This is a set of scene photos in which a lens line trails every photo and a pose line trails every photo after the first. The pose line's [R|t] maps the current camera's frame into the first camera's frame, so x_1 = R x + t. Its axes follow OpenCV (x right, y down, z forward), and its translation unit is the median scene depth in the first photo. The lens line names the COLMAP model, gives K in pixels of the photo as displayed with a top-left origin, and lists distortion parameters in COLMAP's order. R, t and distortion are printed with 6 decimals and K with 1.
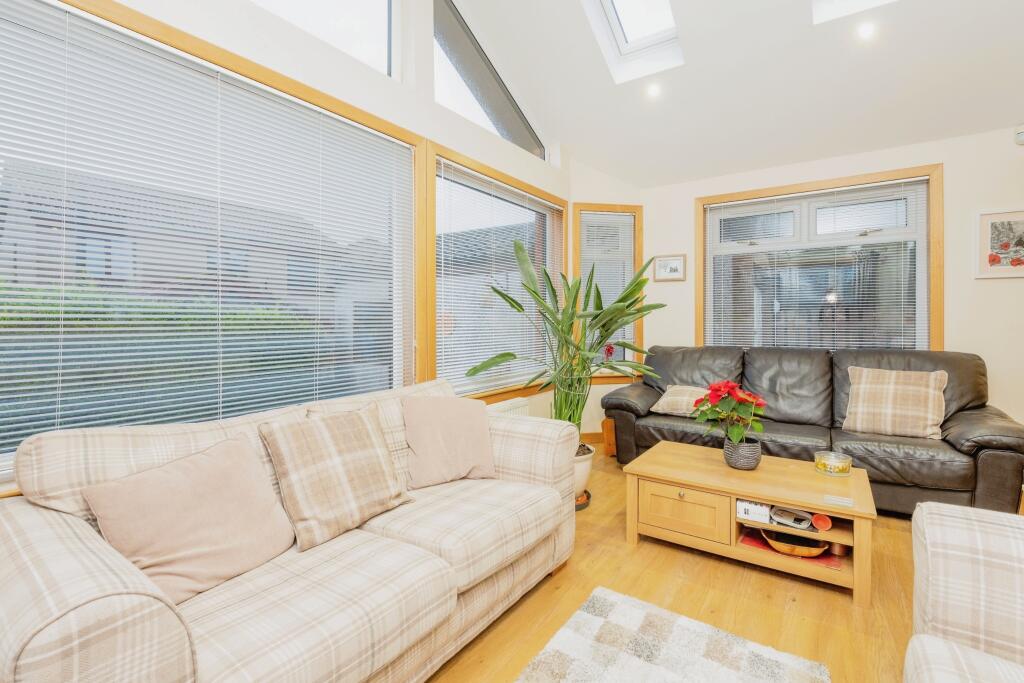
lens RADIAL K [[471.7, 0, 509.7], [0, 471.7, 317.5], [0, 0, 1]] dist [-0.024193, 0.000083]
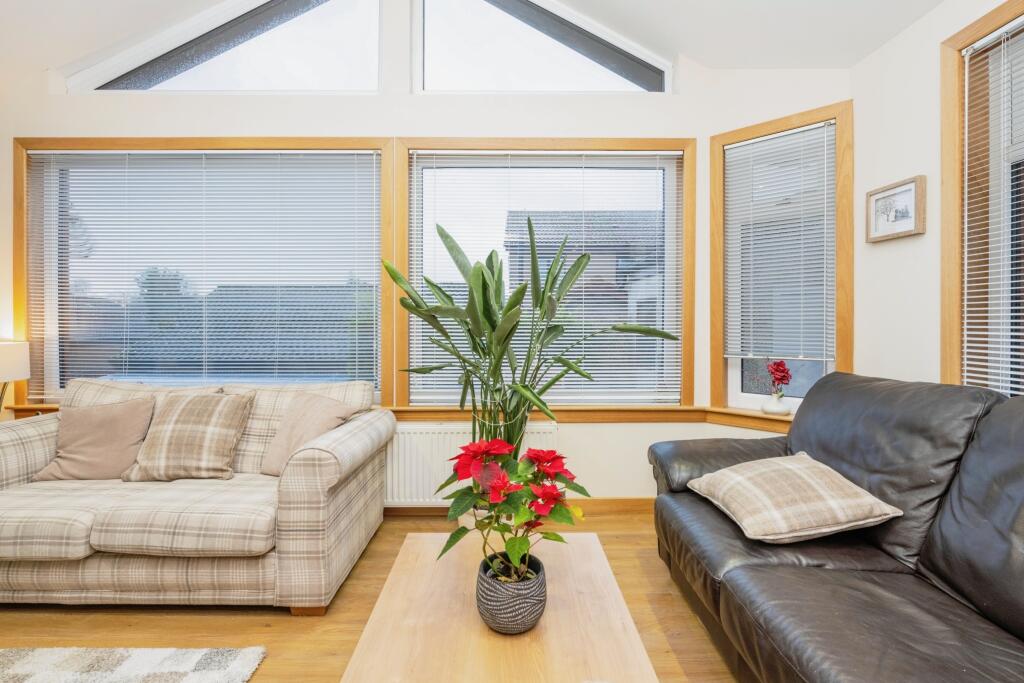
lens RADIAL K [[471.7, 0, 509.7], [0, 471.7, 317.5], [0, 0, 1]] dist [-0.024193, 0.000083]
pose [[0.580910, 0.001076, -0.813967, 0.760476], [0.008748, 0.999933, 0.007565, -0.005571], [0.813921, -0.011516, 0.580862, 0.610442]]
